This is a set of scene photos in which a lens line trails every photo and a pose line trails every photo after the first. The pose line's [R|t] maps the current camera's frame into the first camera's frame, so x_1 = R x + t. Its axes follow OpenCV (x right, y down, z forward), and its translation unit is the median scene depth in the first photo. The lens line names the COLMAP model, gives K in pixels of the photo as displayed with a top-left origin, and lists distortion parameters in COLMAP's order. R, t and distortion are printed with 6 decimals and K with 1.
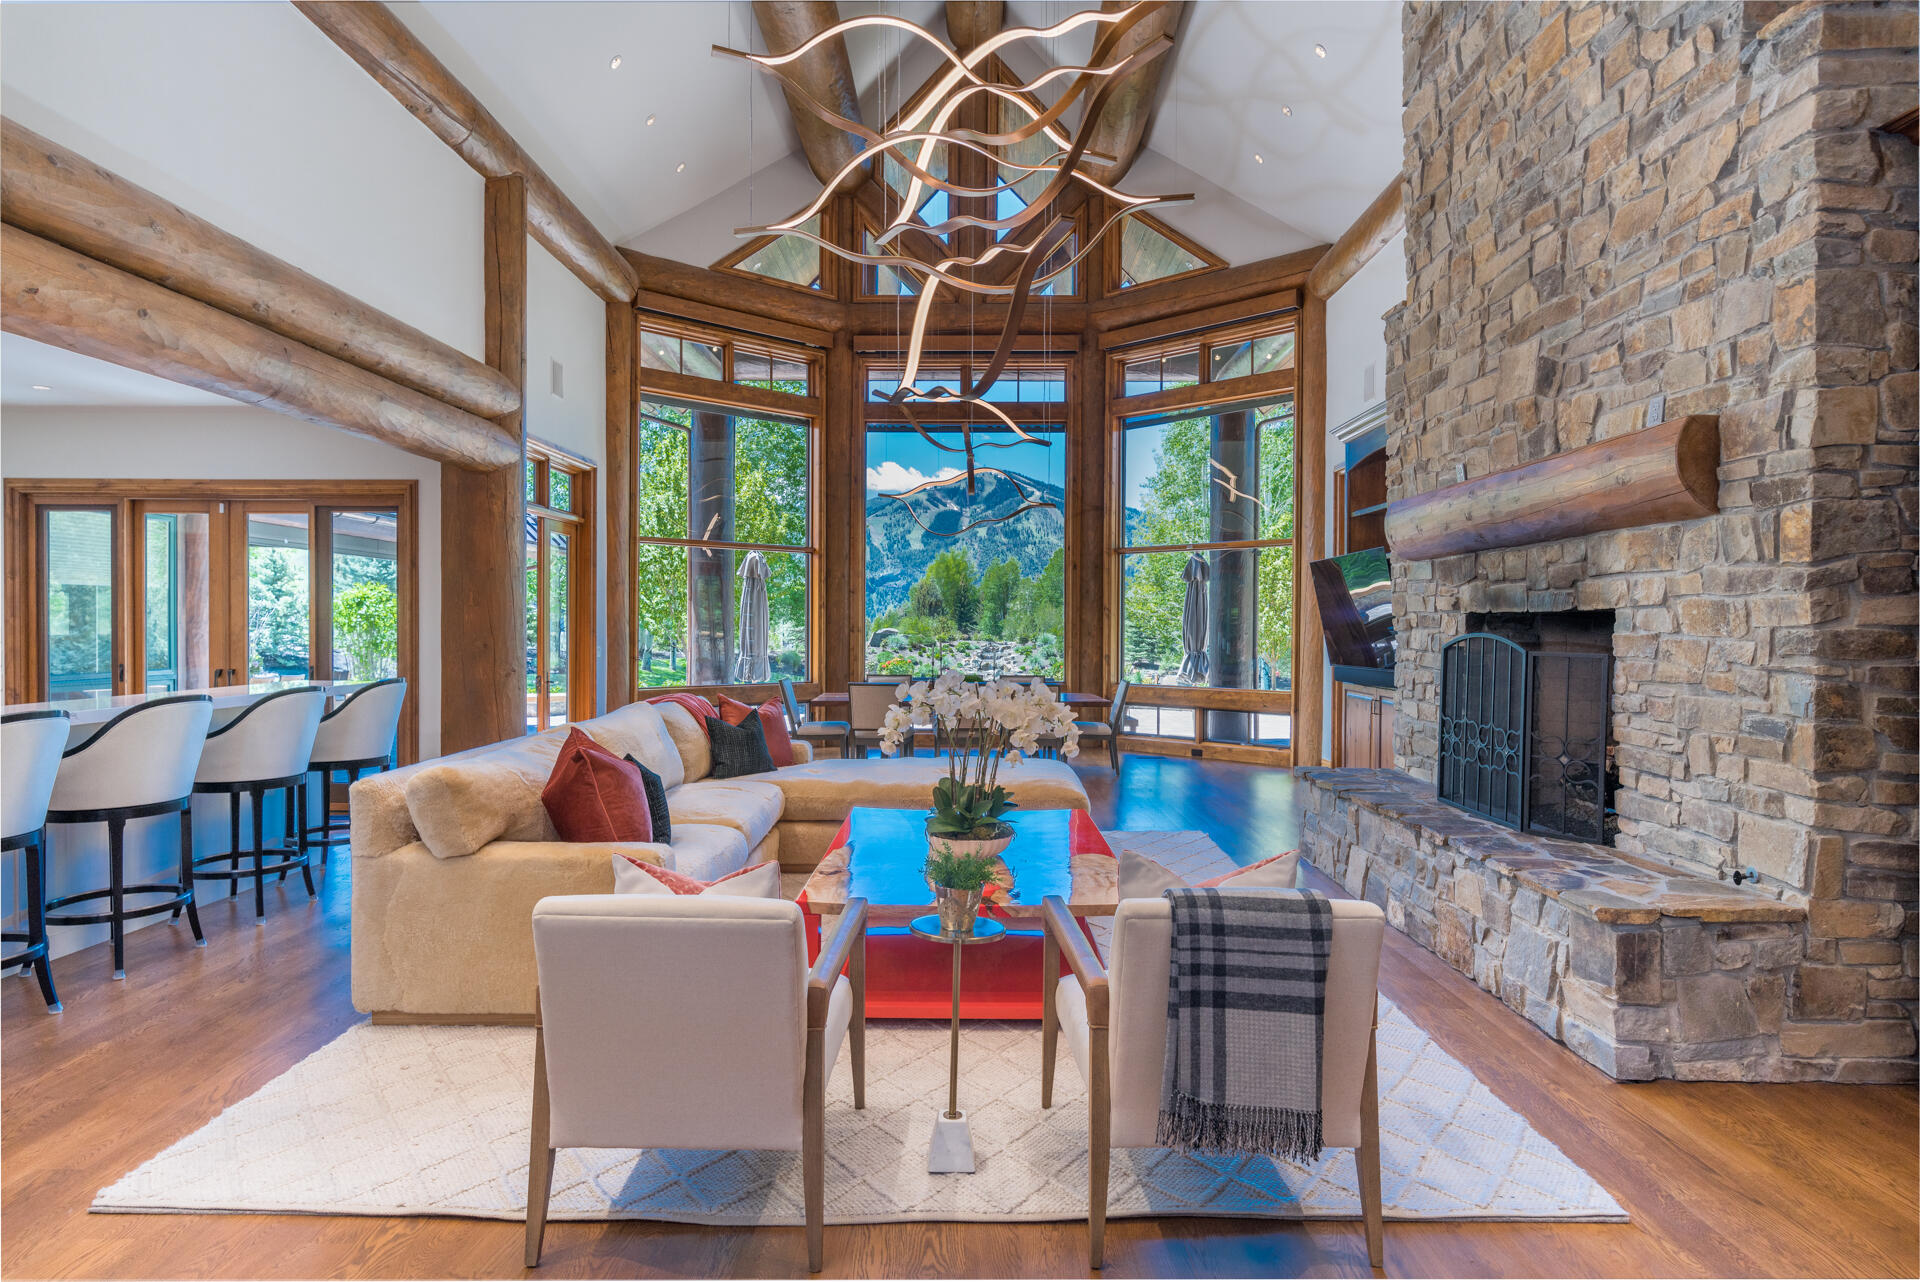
lens RADIAL K [[1006.8, 0, 959.2], [0, 1006.8, 639.9], [0, 0, 1]] dist [-0.006781, -0.001844]
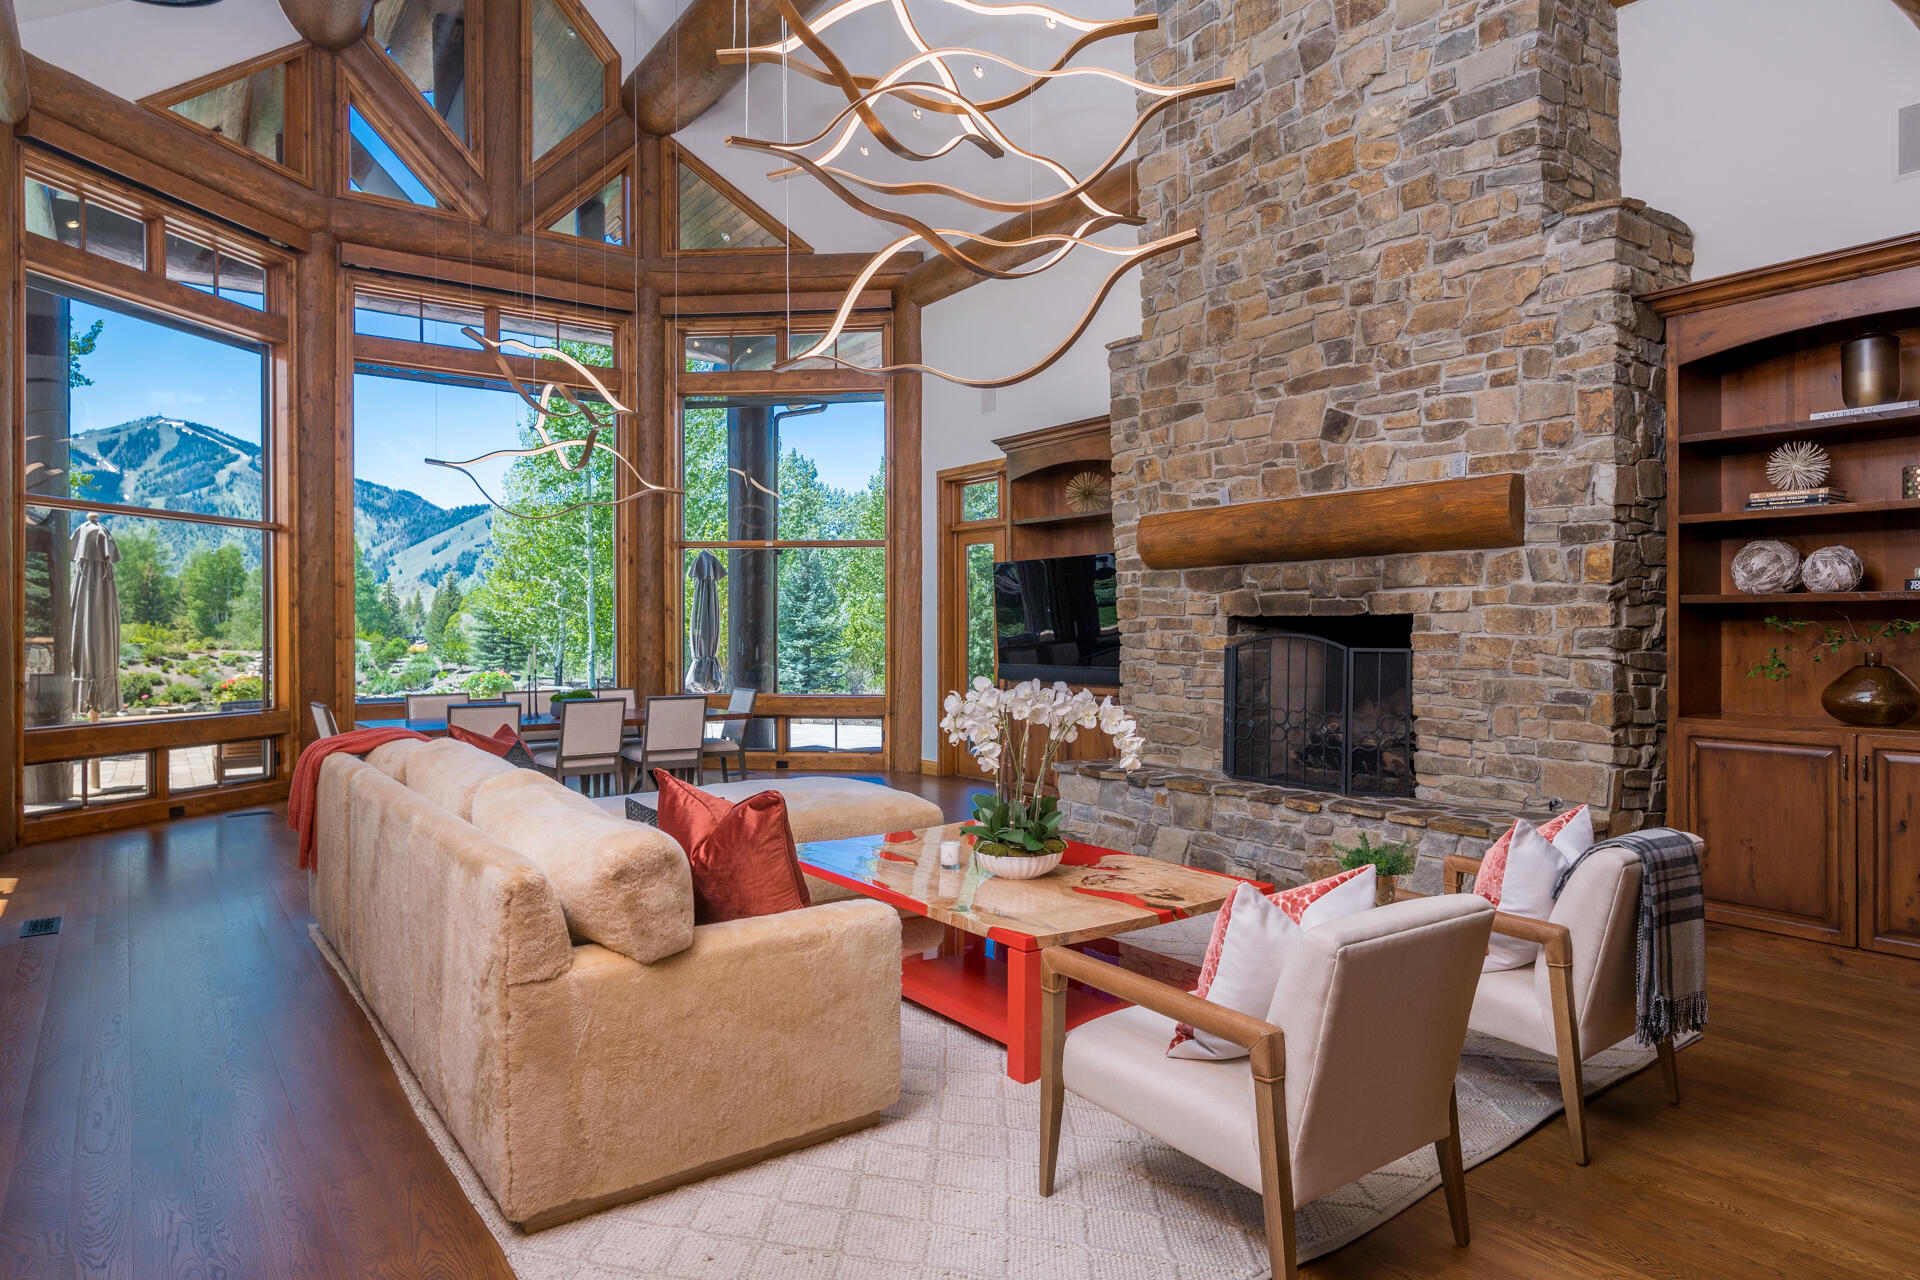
lens RADIAL K [[1114.9, 0, 953.1], [0, 1114.9, 635.4], [0, 0, 1]] dist [0.005645, -0.000163]
pose [[0.803408, -0.008334, 0.595371, -0.385077], [0.012917, 0.999911, -0.003433, -0.003131], [-0.595289, 0.010448, 0.803444, 0.110764]]
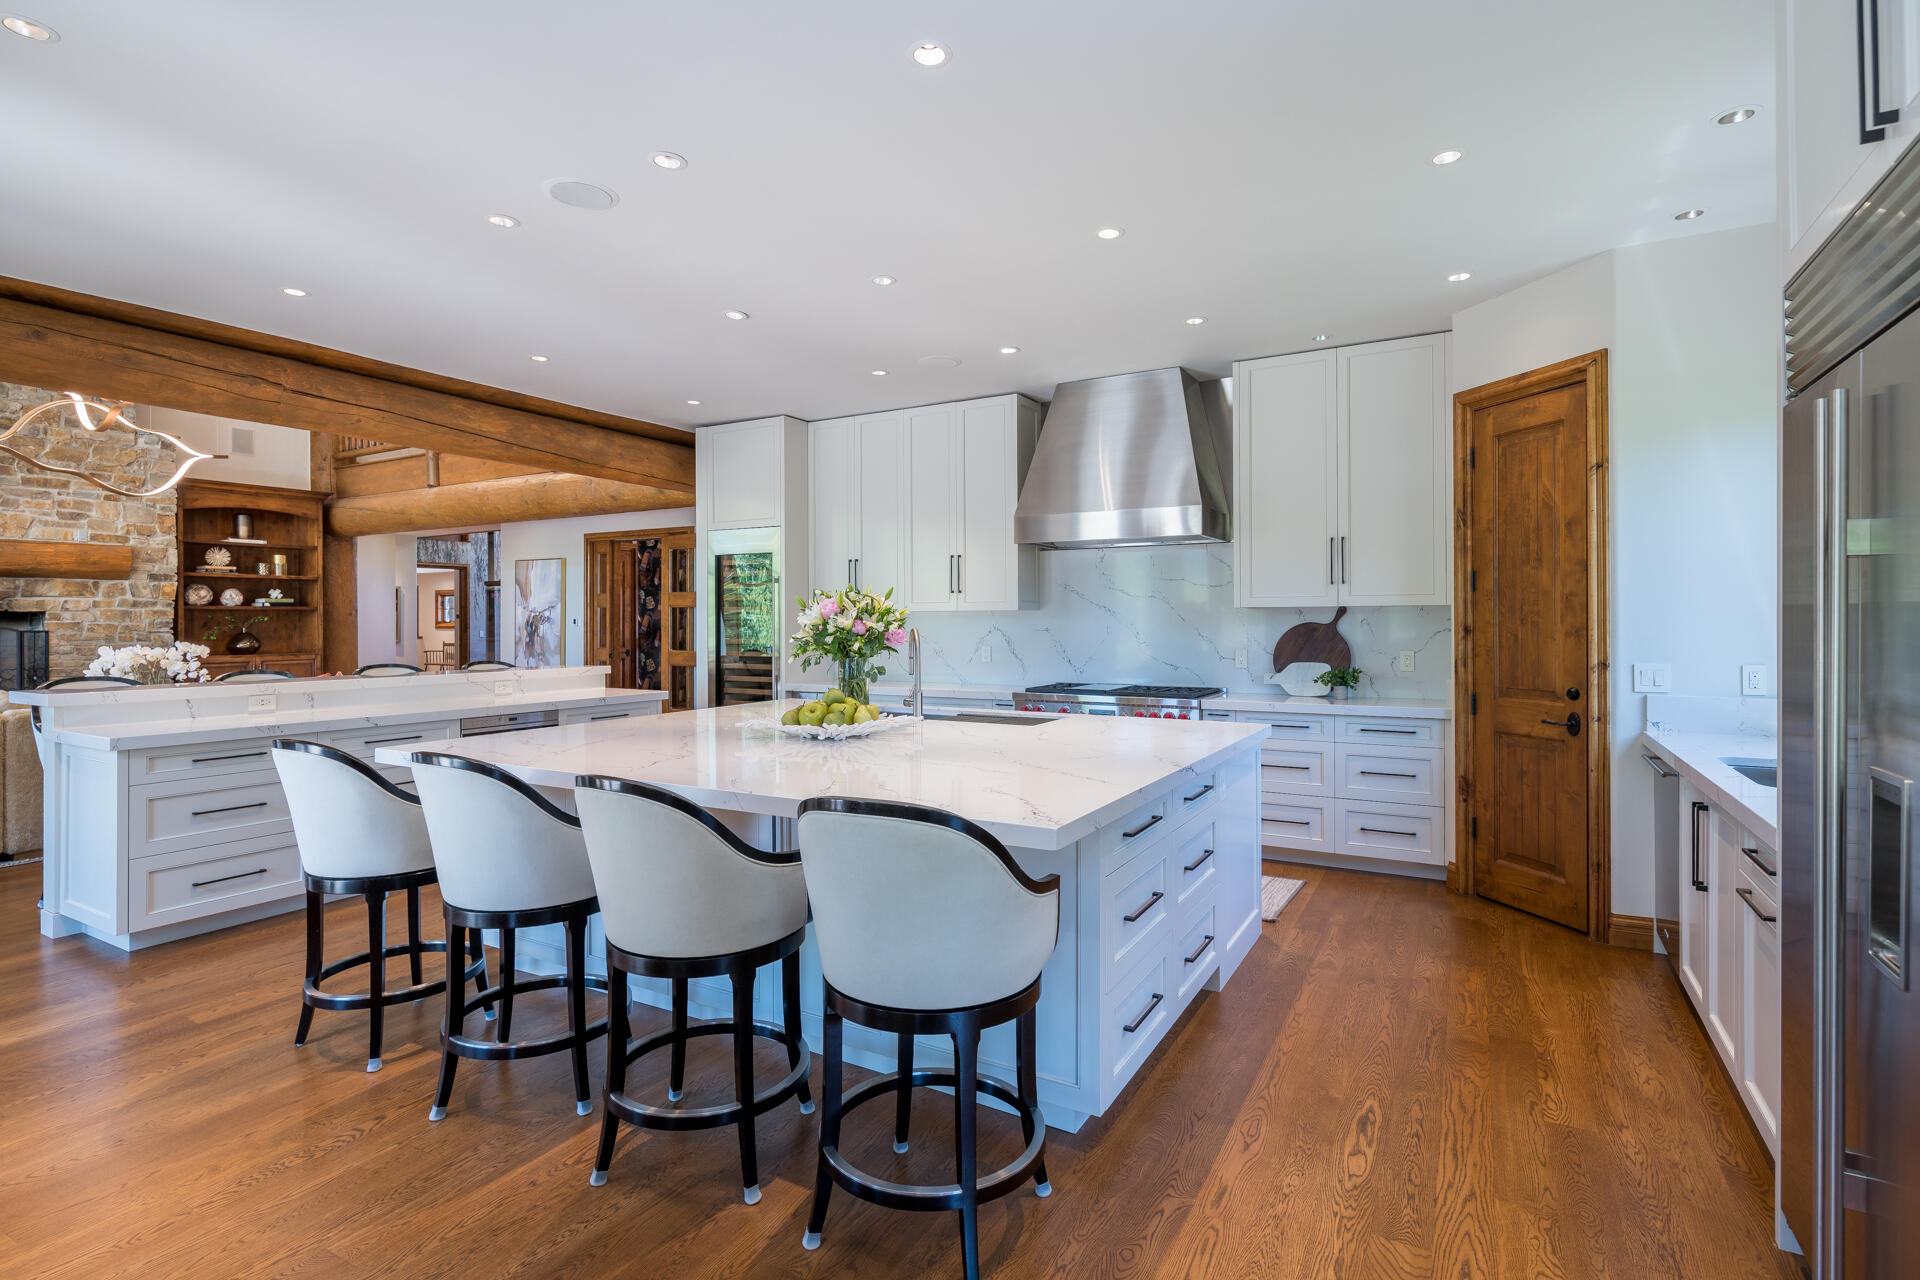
lens RADIAL K [[934.6, 0, 963.5], [0, 934.6, 632.6], [0, 0, 1]] dist [0.006922, 0.001022]
pose [[-0.876799, -0.003532, 0.480845, -1.298036], [0.009430, 0.999654, 0.024538, -0.008102], [-0.480765, 0.026049, -0.876462, 1.074295]]
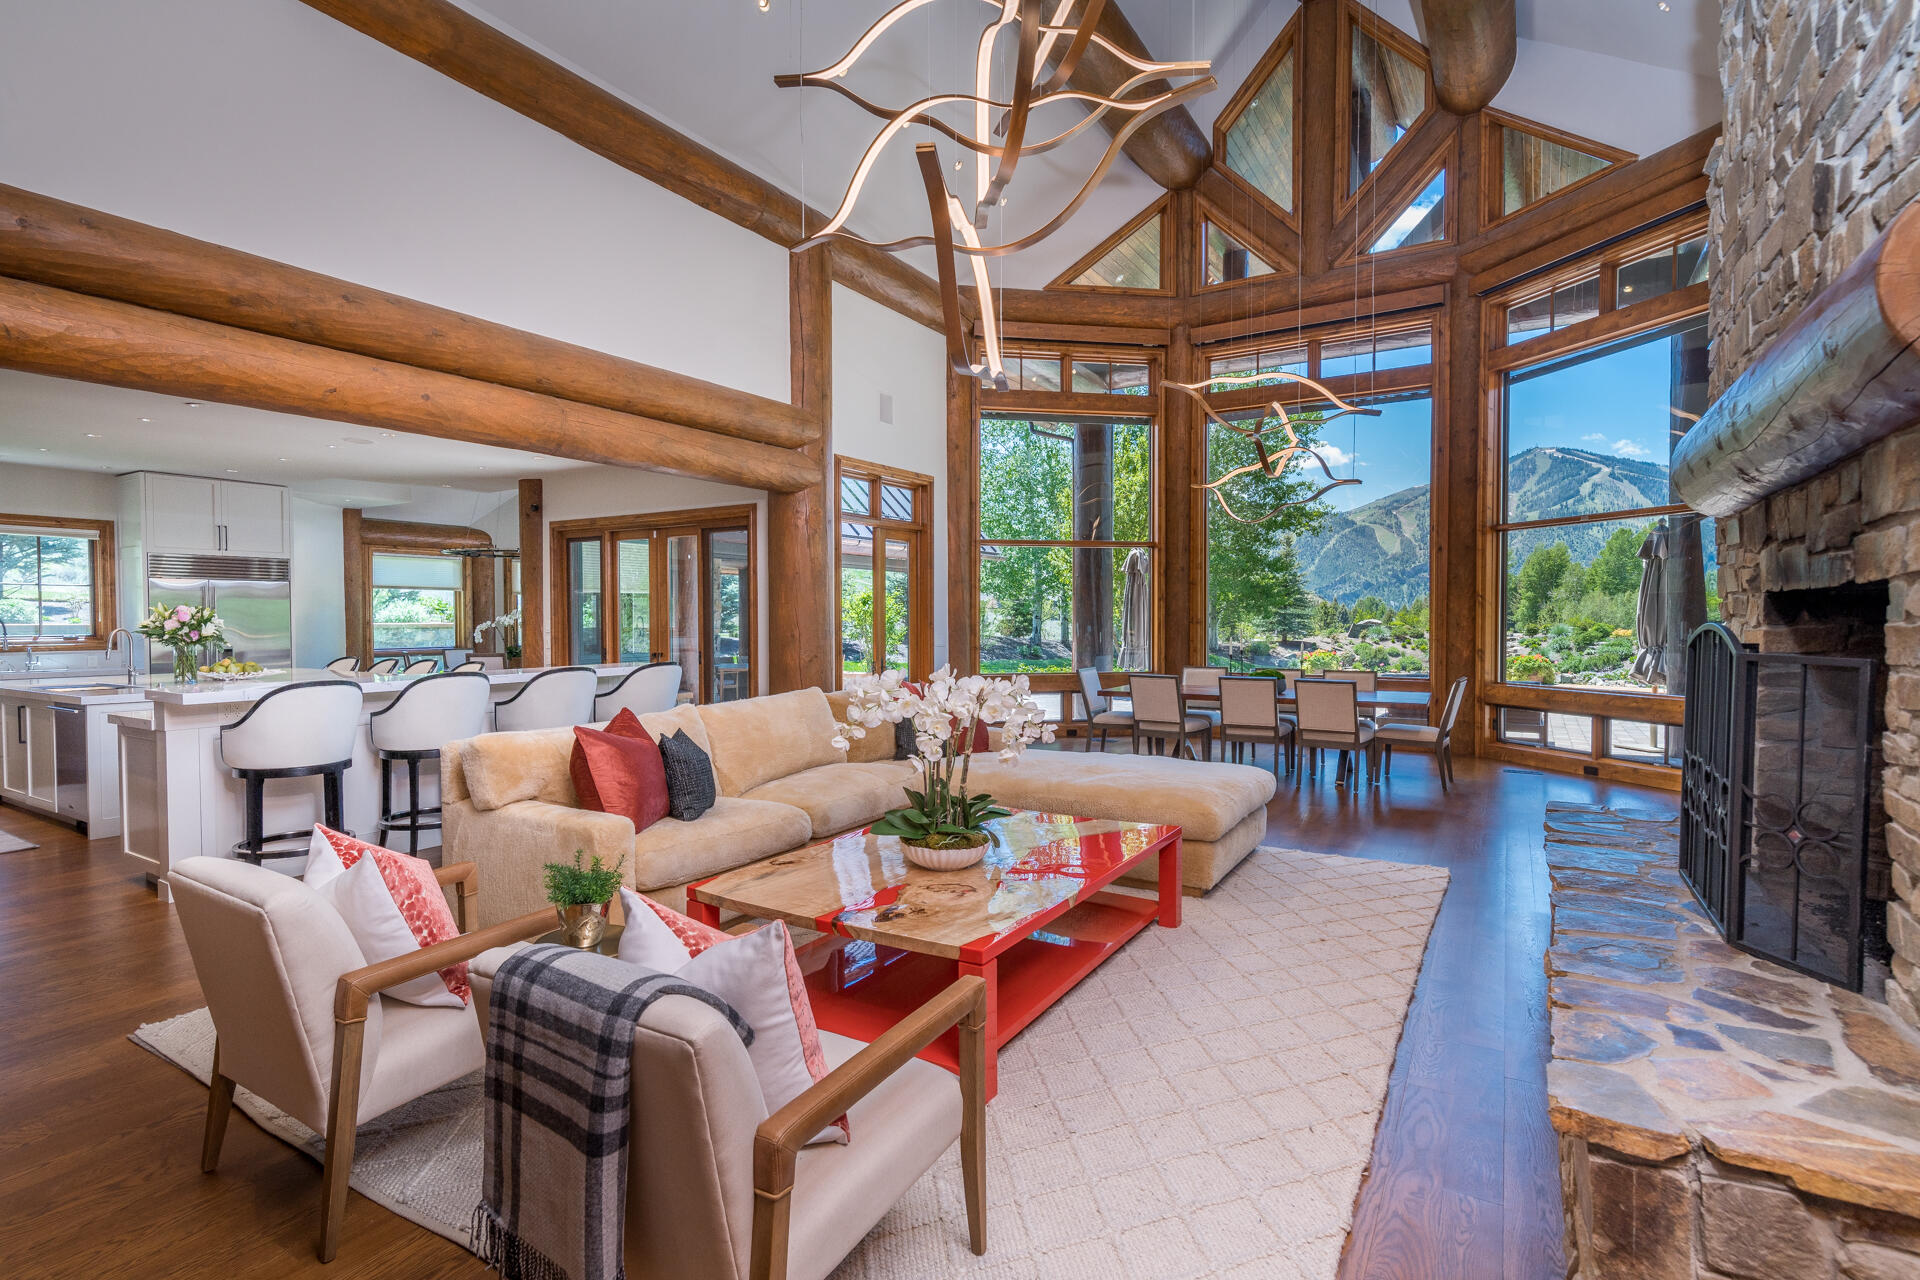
lens RADIAL K [[906.2, 0, 964.9], [0, 906.2, 637.2], [0, 0, 1]] dist [0.010172, 0.000135]
pose [[0.860847, 0.003911, -0.508849, 0.266979], [-0.000278, 0.999974, 0.007214, -0.001385], [0.508863, -0.006069, 0.860826, 0.167050]]
